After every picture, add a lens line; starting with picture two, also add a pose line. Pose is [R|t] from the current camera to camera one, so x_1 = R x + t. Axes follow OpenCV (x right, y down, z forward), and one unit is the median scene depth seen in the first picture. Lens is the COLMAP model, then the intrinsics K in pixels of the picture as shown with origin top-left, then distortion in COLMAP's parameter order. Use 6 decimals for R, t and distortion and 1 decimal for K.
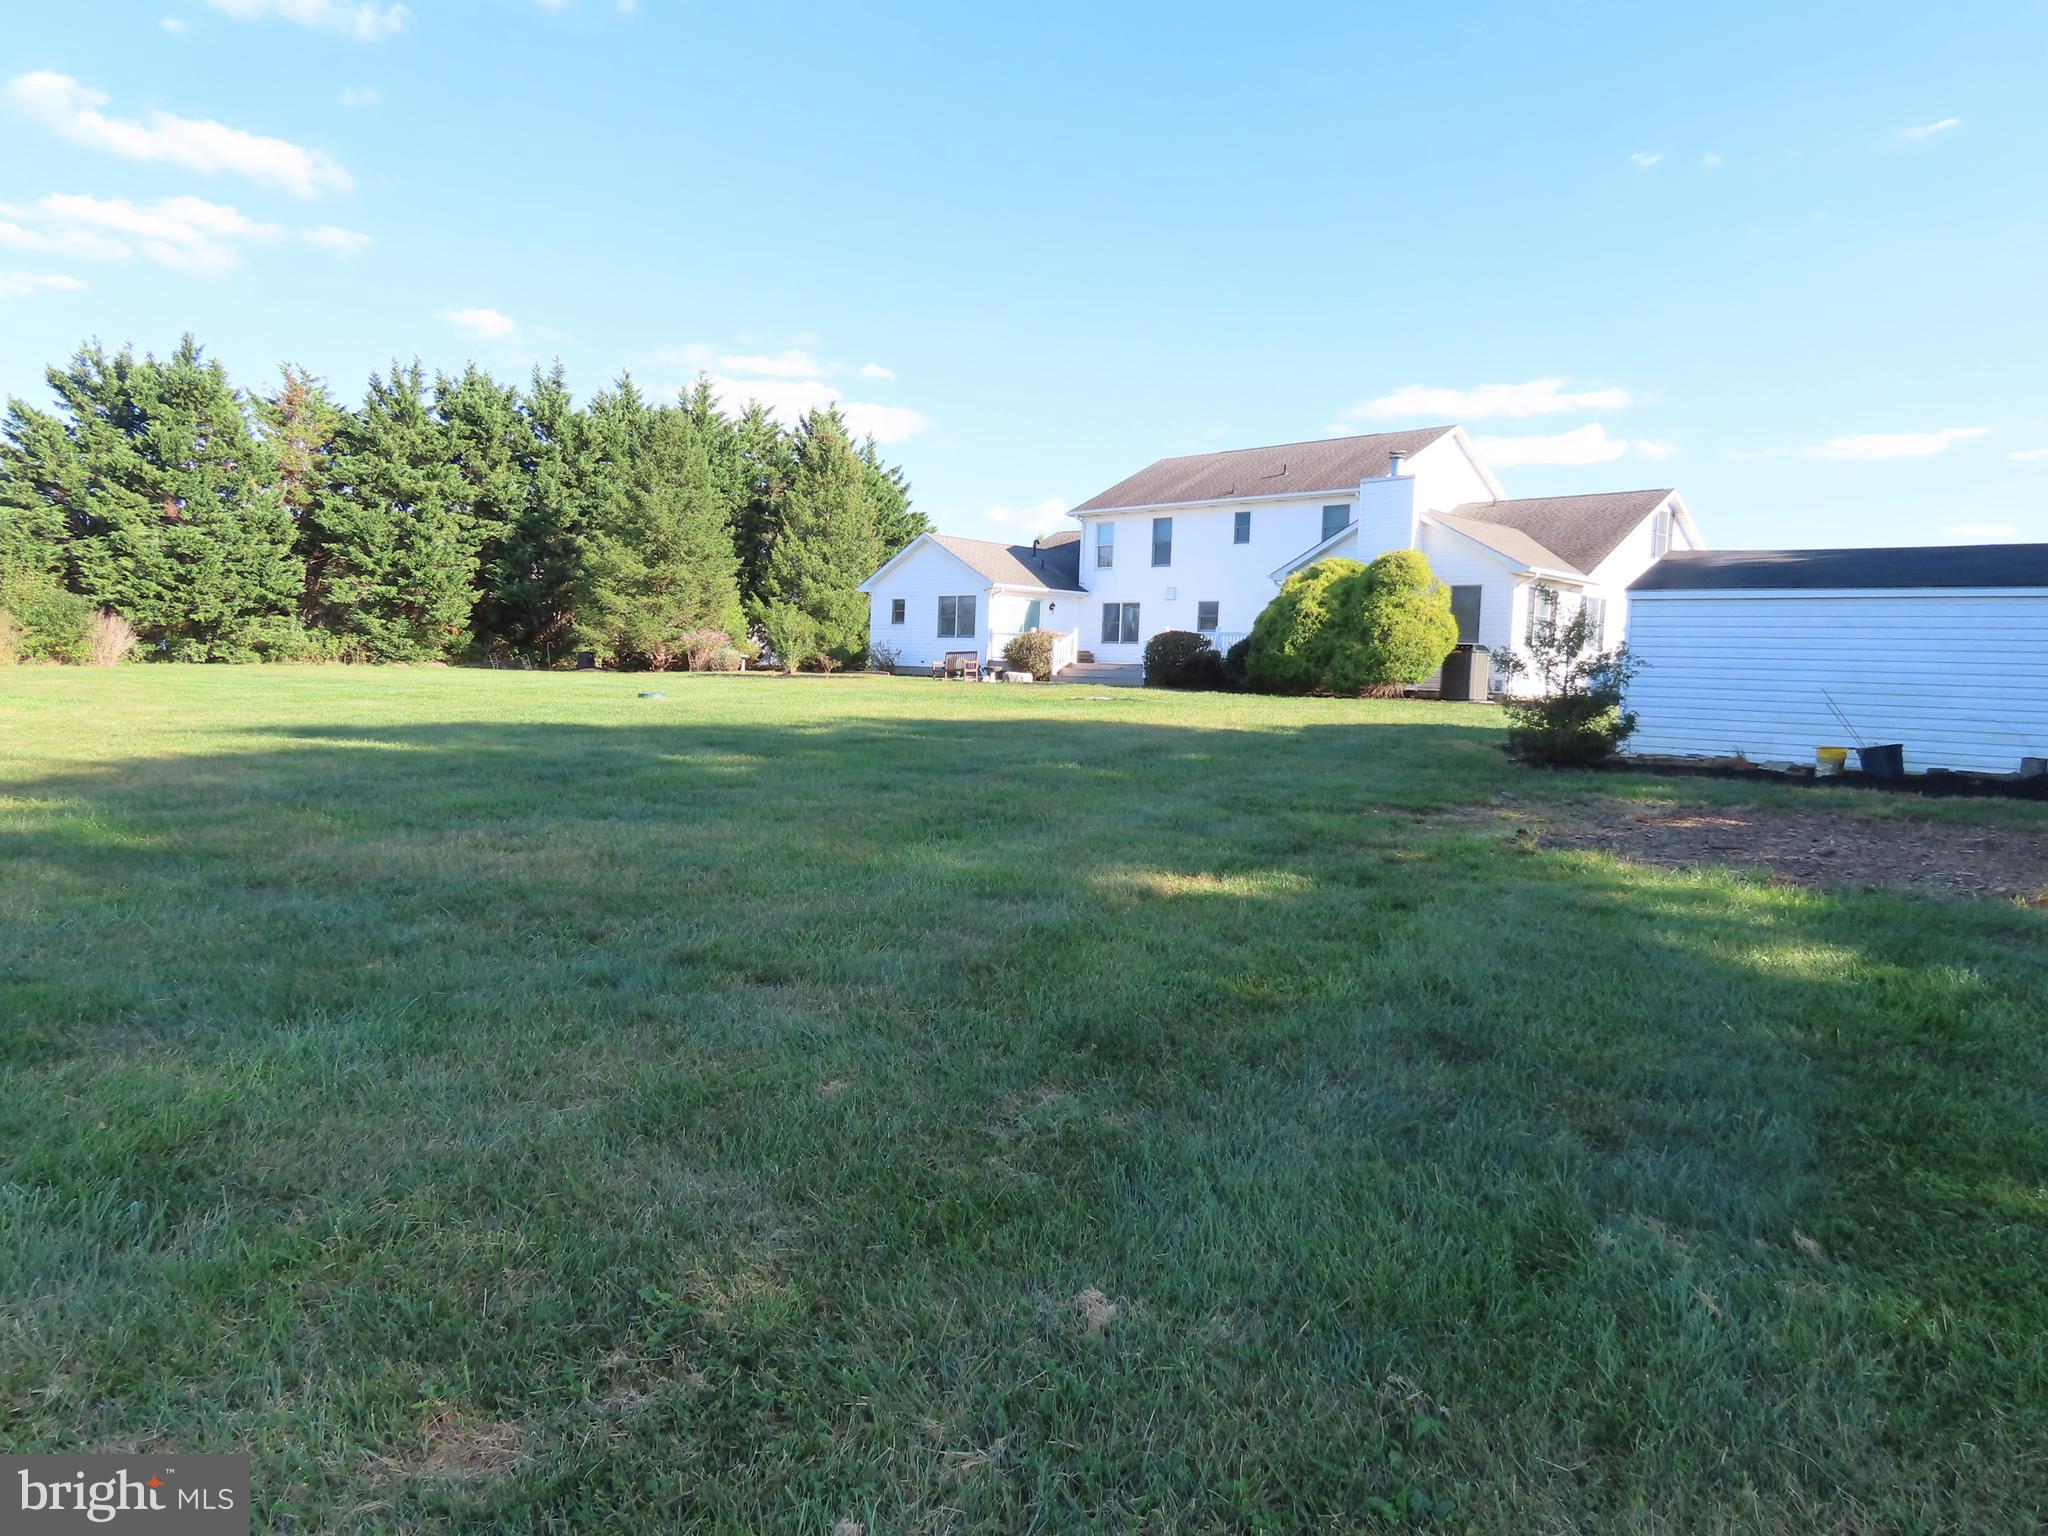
lens RADIAL K [[1283.7, 0, 1023.5], [0, 1283.7, 773.1], [0, 0, 1]] dist [0.008513, -0.024371]
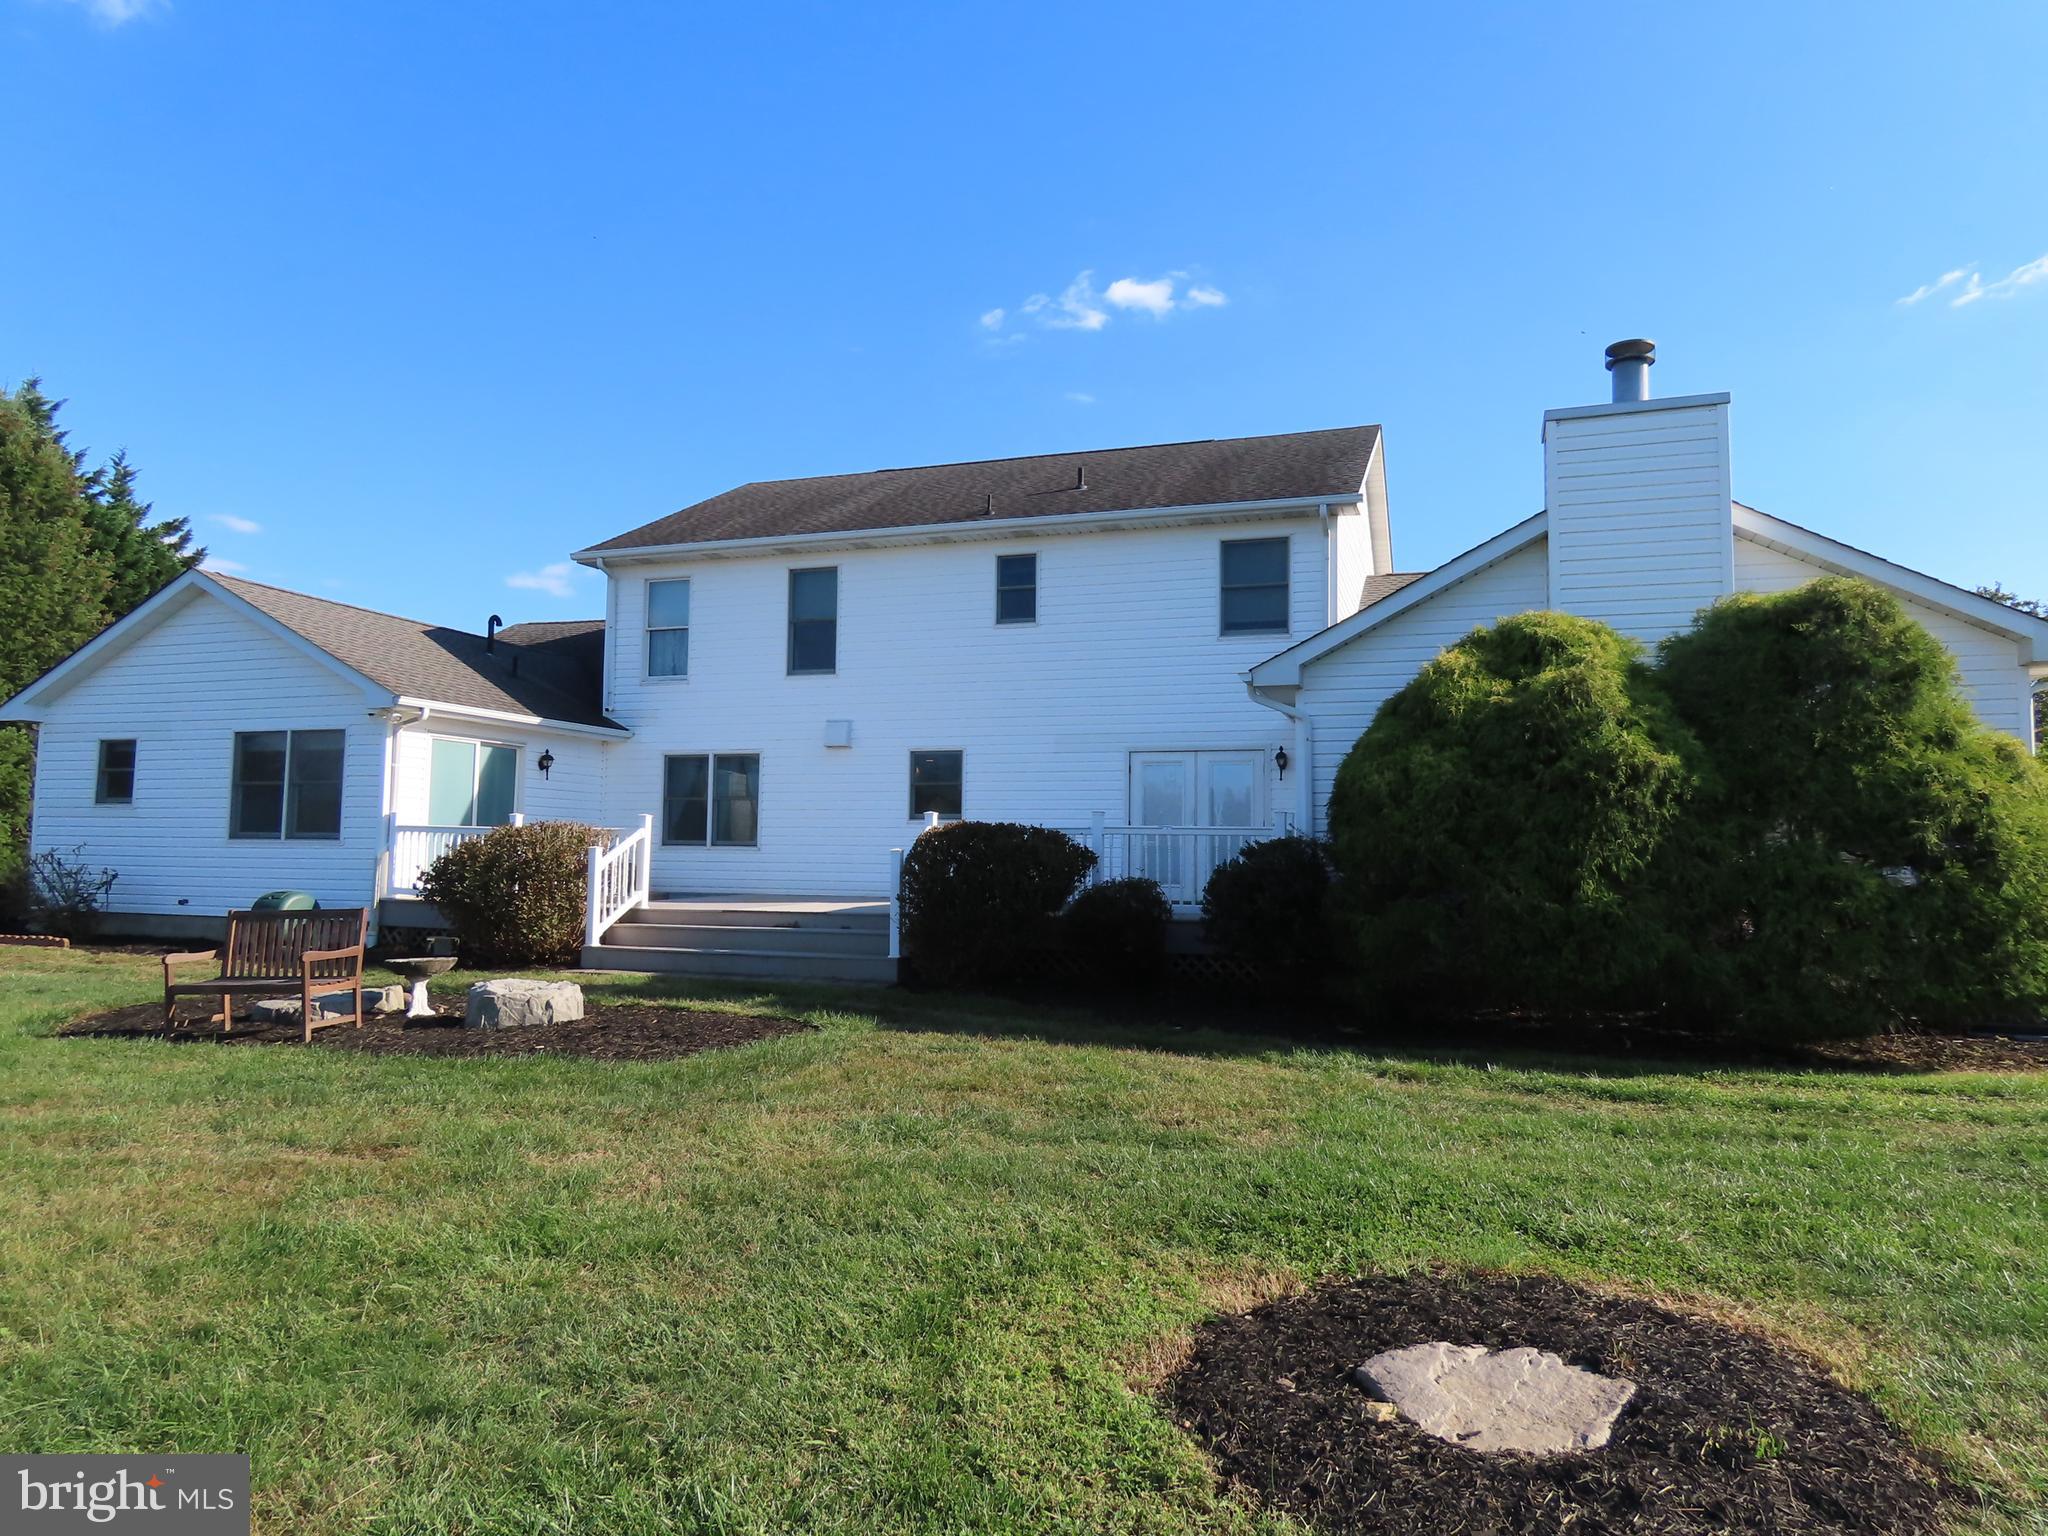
lens RADIAL K [[1283.7, 0, 1023.5], [0, 1283.7, 773.1], [0, 0, 1]] dist [0.008513, -0.024371]
pose [[0.896350, 0.005830, 0.443308, -0.024593], [0.053944, 0.991050, -0.122105, -0.065692], [-0.440052, 0.133362, 0.888014, 0.556223]]
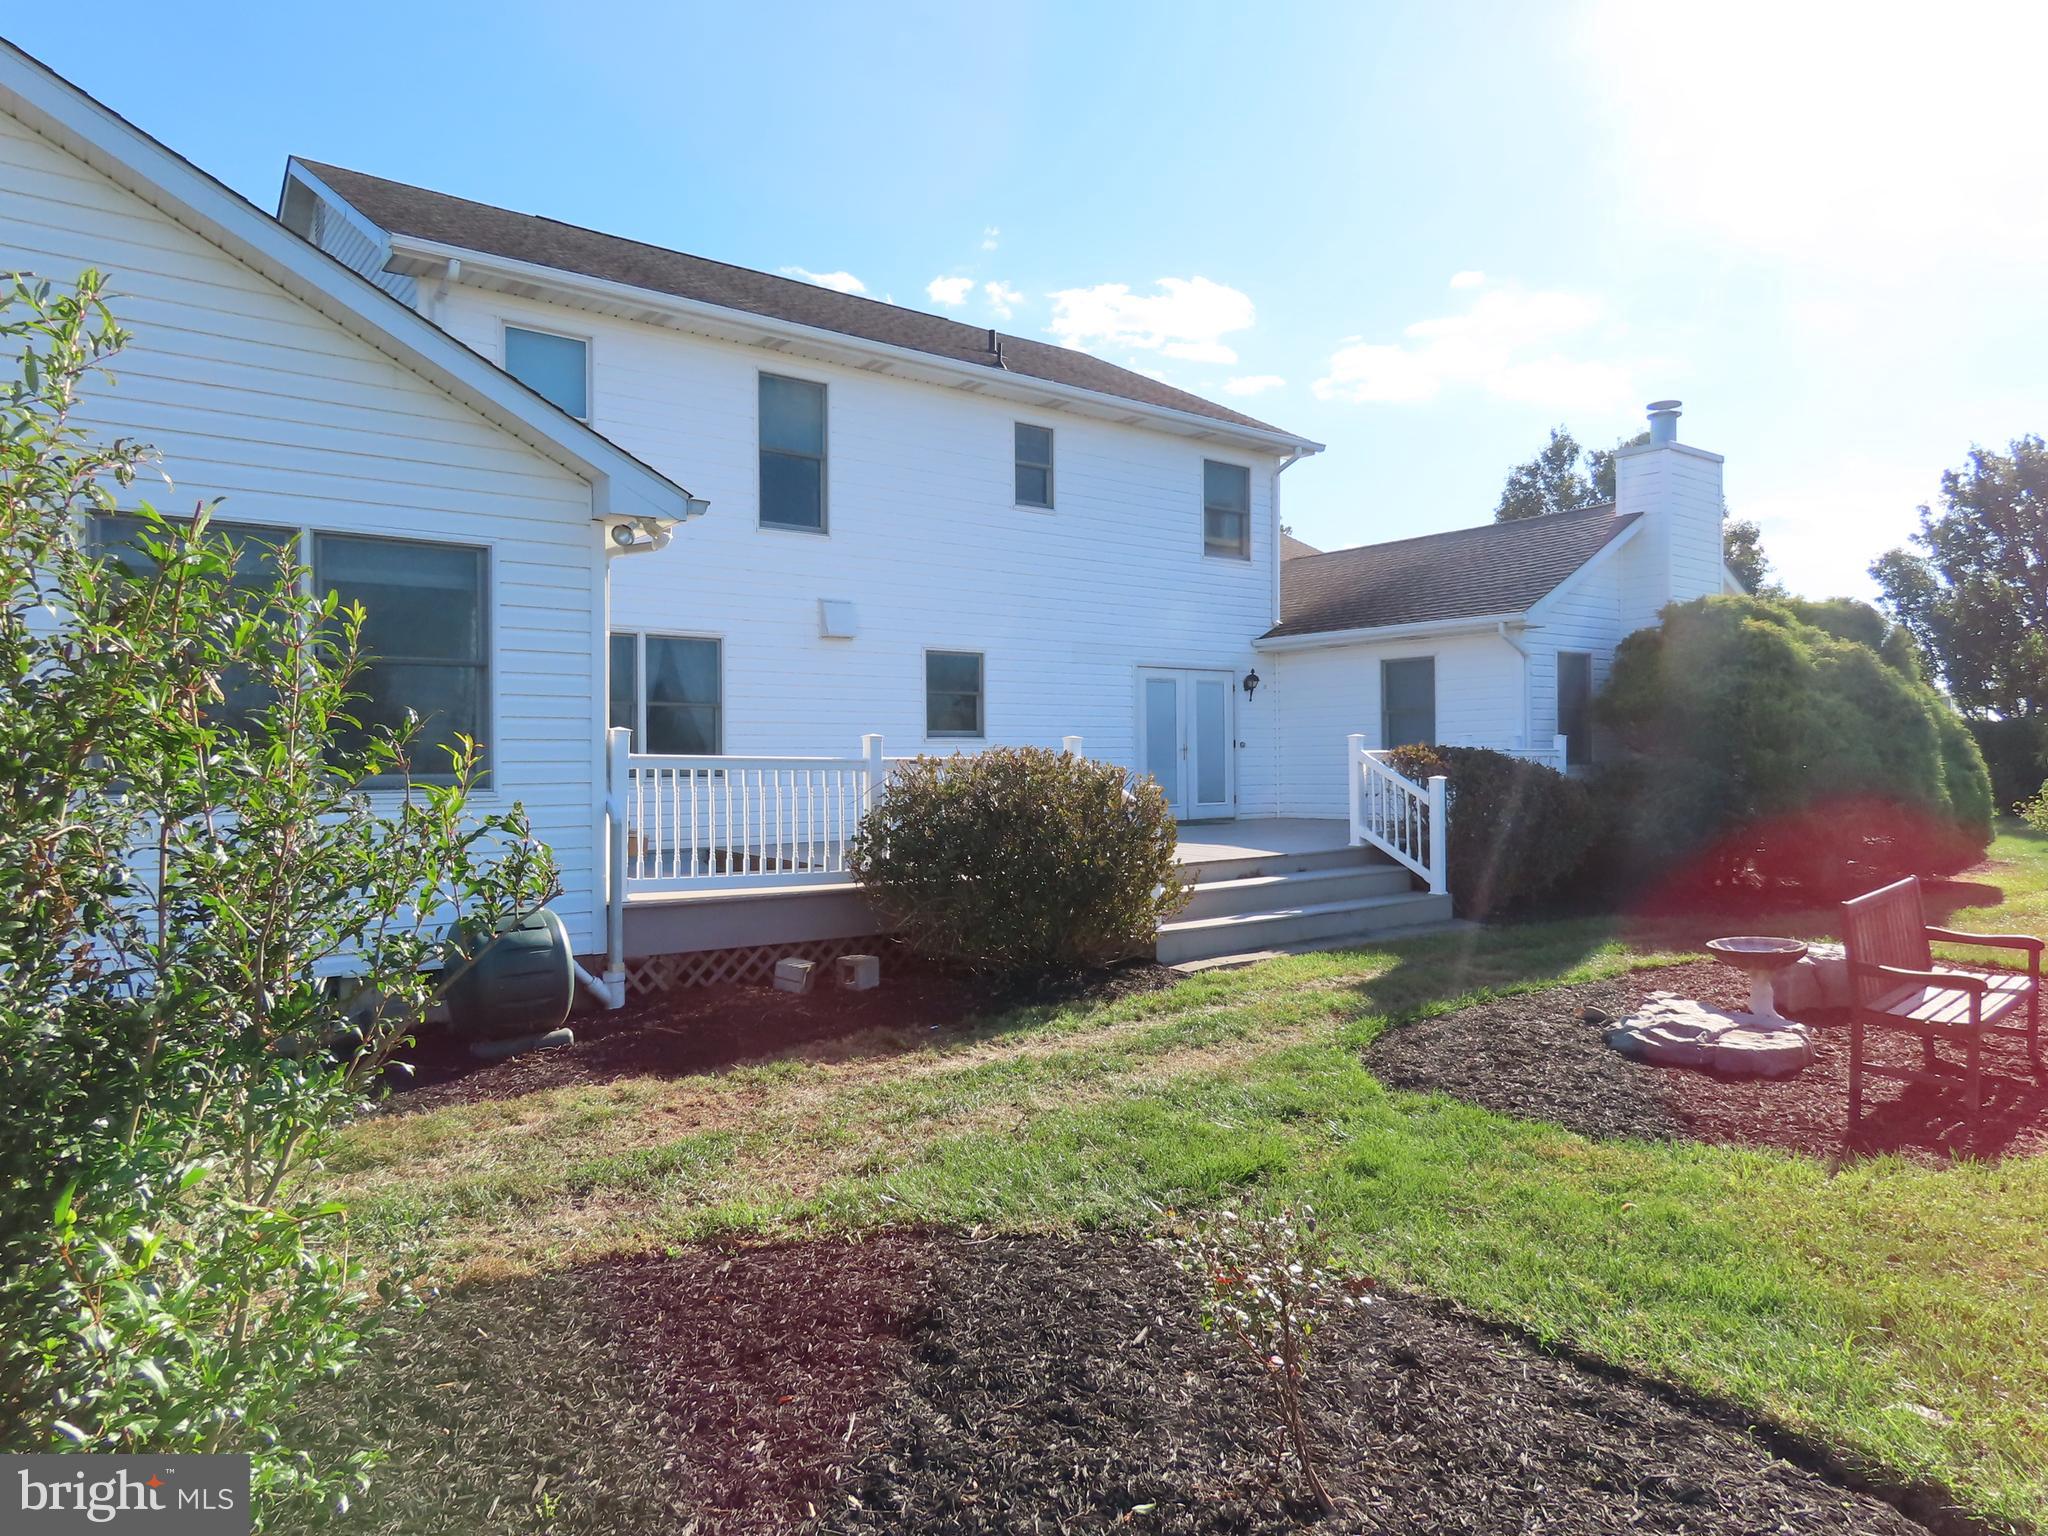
lens RADIAL K [[1283.7, 0, 1023.5], [0, 1283.7, 773.1], [0, 0, 1]] dist [0.008513, -0.024371]
pose [[0.175363, -0.042226, 0.983598, -0.192705], [0.072287, 0.996935, 0.029910, -0.103310], [-0.981846, 0.065857, 0.177878, 0.866286]]
